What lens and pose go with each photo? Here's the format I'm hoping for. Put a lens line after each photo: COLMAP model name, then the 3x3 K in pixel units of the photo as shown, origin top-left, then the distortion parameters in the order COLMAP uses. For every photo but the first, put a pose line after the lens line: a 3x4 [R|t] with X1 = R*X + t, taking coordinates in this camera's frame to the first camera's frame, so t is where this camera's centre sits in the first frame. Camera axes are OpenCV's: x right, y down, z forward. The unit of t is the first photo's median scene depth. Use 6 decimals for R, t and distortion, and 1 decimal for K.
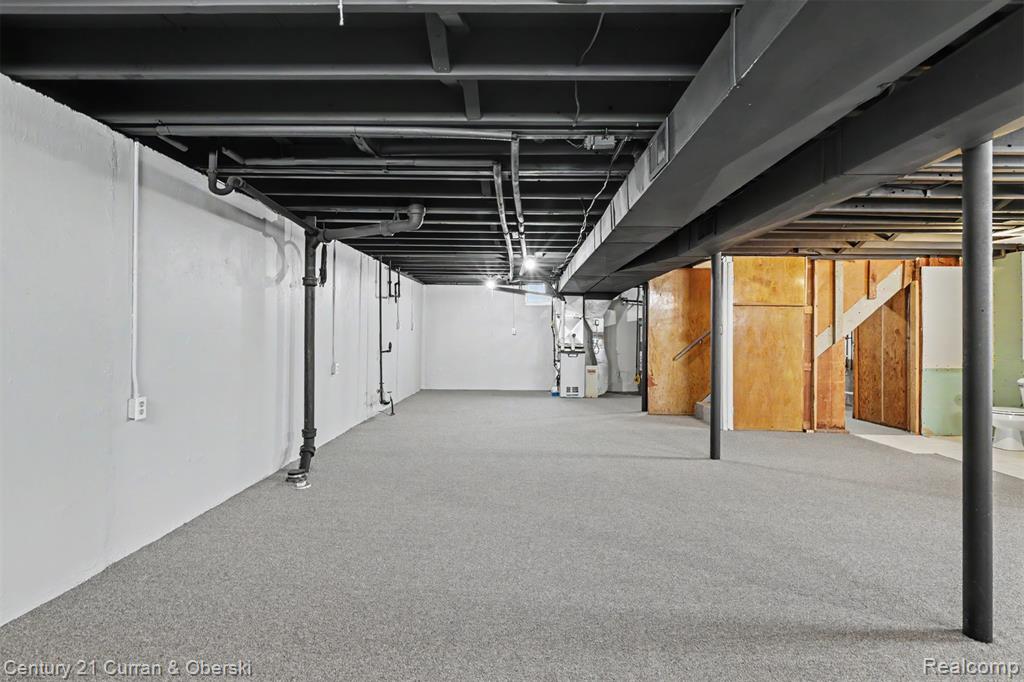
lens RADIAL K [[493.9, 0, 515.5], [0, 493.9, 330.2], [0, 0, 1]] dist [-0.000493, 0.000435]
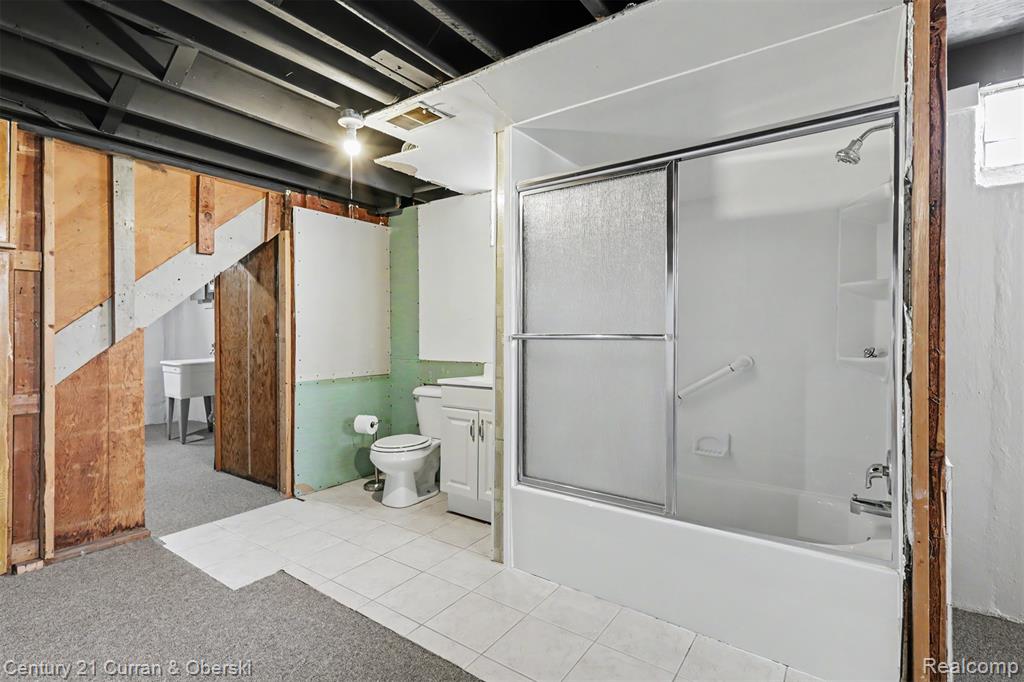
lens RADIAL K [[493.9, 0, 515.5], [0, 493.9, 330.2], [0, 0, 1]] dist [-0.000493, 0.000435]
pose [[0.570478, -0.004419, 0.821301, 0.490719], [-0.001441, 0.999979, 0.006381, 0.011469], [-0.821312, -0.004824, 0.570459, 0.452358]]
